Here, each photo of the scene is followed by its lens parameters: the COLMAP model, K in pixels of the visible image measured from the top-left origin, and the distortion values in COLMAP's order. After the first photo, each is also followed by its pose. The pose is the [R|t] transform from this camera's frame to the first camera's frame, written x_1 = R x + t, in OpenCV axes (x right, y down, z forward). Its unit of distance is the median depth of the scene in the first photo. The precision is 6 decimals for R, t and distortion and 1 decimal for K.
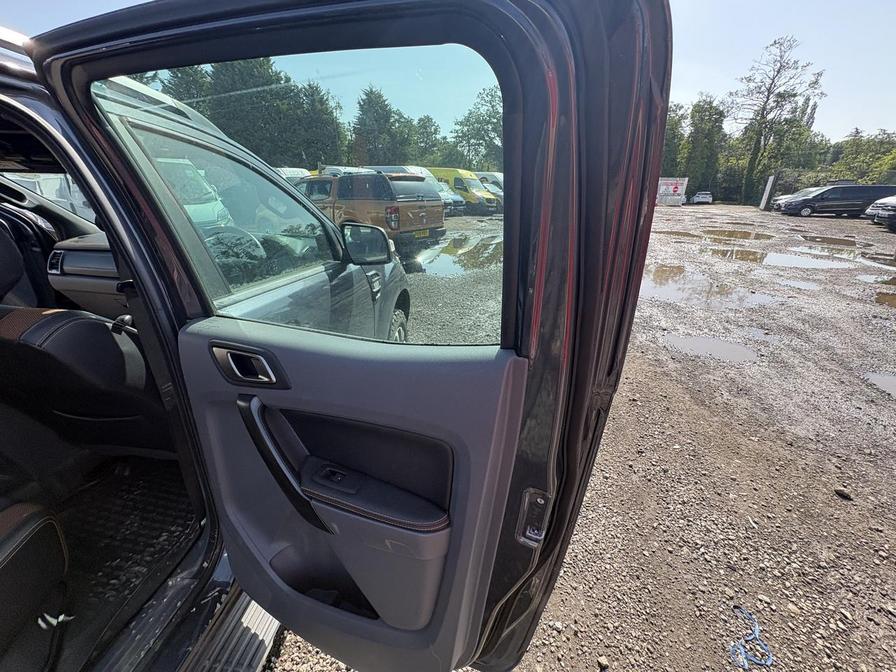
lens RADIAL K [[357.2, 0, 448.6], [0, 357.2, 335.9], [0, 0, 1]] dist [-0.001066, 0.000548]
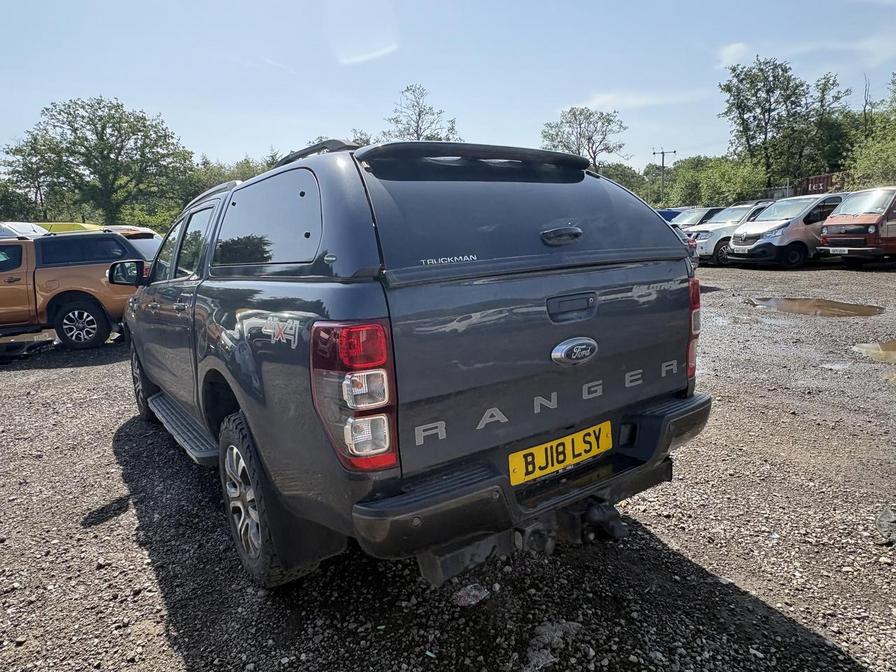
lens RADIAL K [[575.0, 0, 446.6], [0, 575.0, 340.2], [0, 0, 1]] dist [-0.003873, 0.005180]
pose [[0.764093, -0.168914, 0.622599, -0.086650], [0.302103, 0.946436, -0.113988, 0.031063], [-0.569996, 0.275186, 0.774195, -0.074528]]
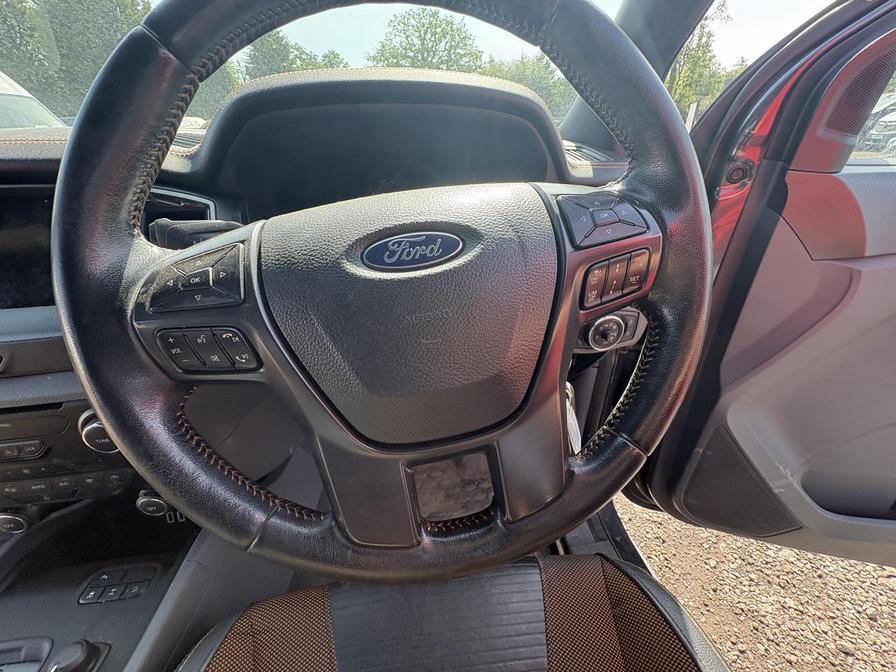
lens RADIAL K [[356.9, 0, 447.8], [0, 356.9, 337.0], [0, 0, 1]] dist [-0.000206, 0.000047]
pose [[0.977830, -0.144038, 0.151993, -0.025953], [0.125084, 0.983895, 0.127691, -0.006539], [-0.167938, -0.105848, 0.980098, 0.035579]]
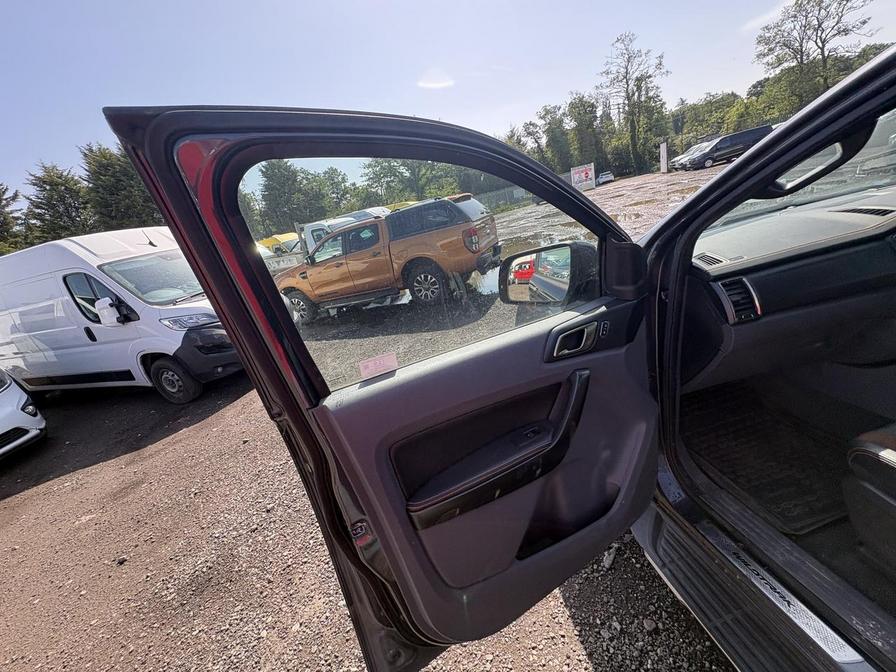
lens RADIAL K [[356.7, 0, 446.6], [0, 356.7, 336.1], [0, 0, 1]] dist [0.000817, -0.000239]
pose [[0.941197, -0.299977, 0.155440, -0.078326], [0.311717, 0.948459, -0.057073, -0.012603], [-0.130308, 0.102171, 0.986195, 0.026039]]
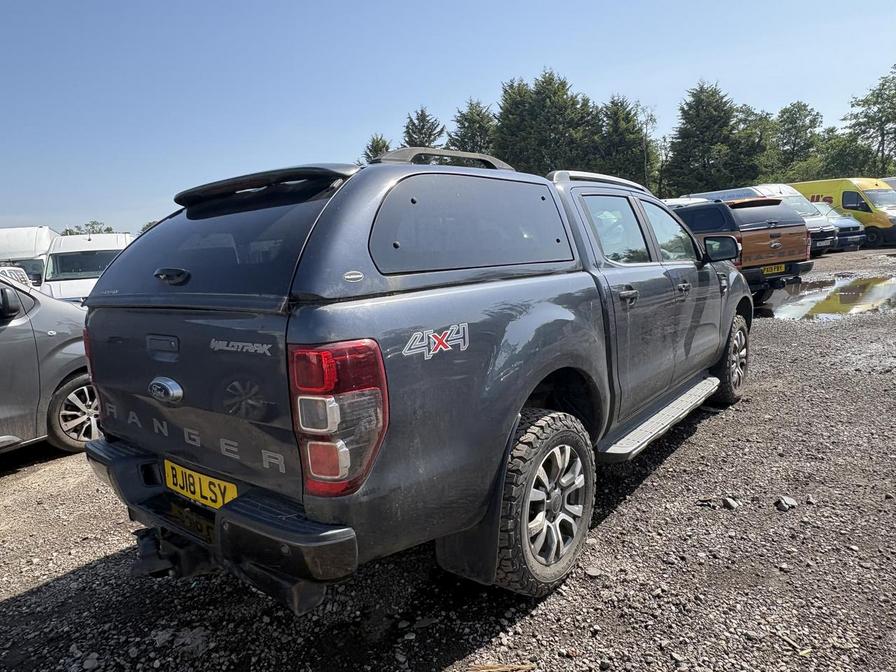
lens RADIAL K [[575.0, 0, 446.6], [0, 575.0, 340.2], [0, 0, 1]] dist [-0.003873, 0.005180]
pose [[0.824329, 0.009198, -0.566036, 0.008872], [-0.124154, 0.978464, -0.164908, 0.030608], [0.552329, 0.206214, 0.807718, -0.069949]]
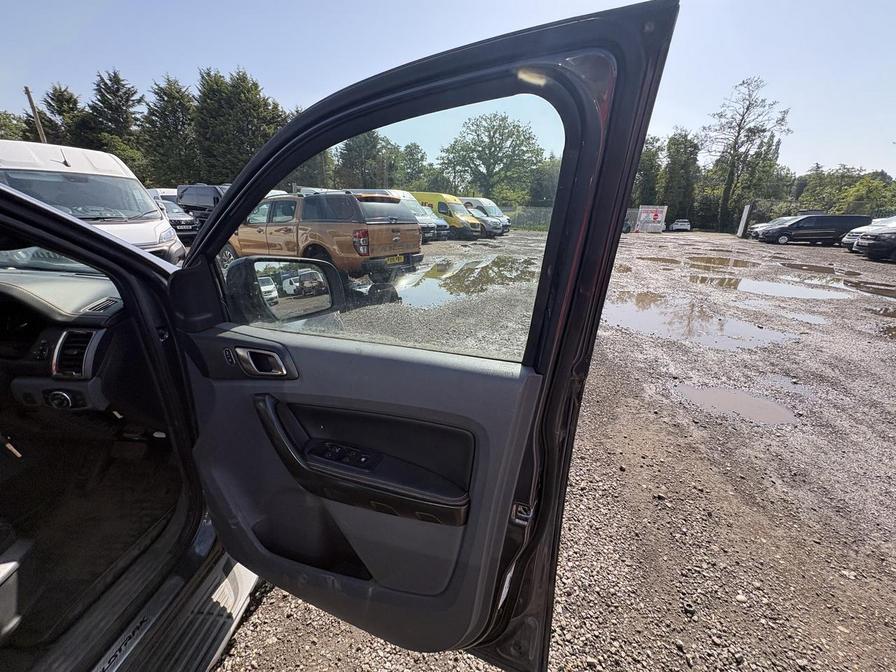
lens RADIAL K [[354.7, 0, 448.1], [0, 354.7, 337.5], [0, 0, 1]] dist [0.000954, -0.000251]
pose [[0.999411, 0.001747, 0.034276, 0.005299], [0.000155, 0.998463, -0.055423, -0.007741], [-0.034321, 0.055395, 0.997874, 0.021846]]
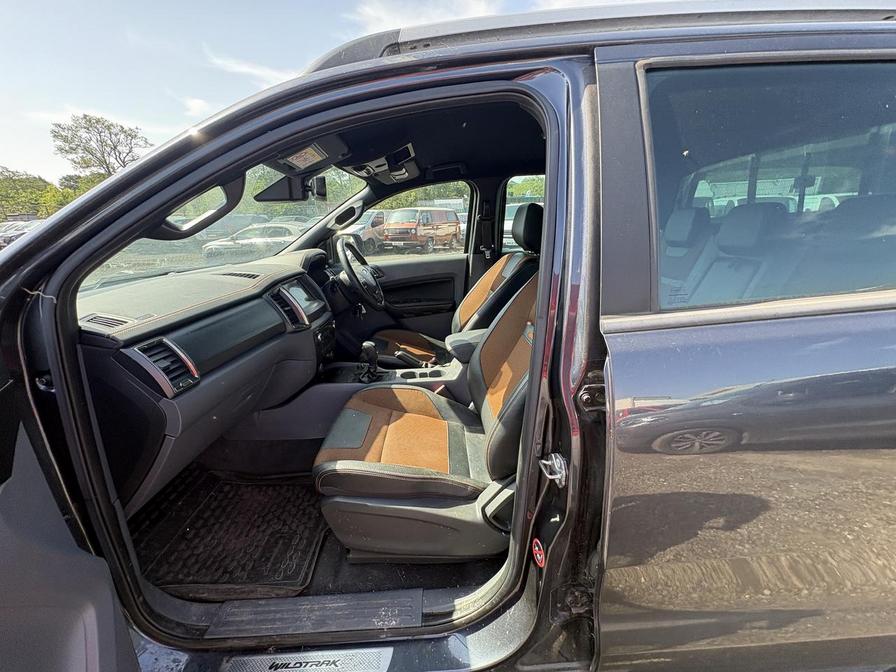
lens RADIAL K [[357.2, 0, 448.6], [0, 357.2, 335.9], [0, 0, 1]] dist [-0.001066, 0.000548]
pose [[-0.117431, -0.313676, 0.942241, -0.073917], [0.393414, 0.856483, 0.334158, -0.011916], [-0.911831, 0.409931, 0.022827, 0.032948]]
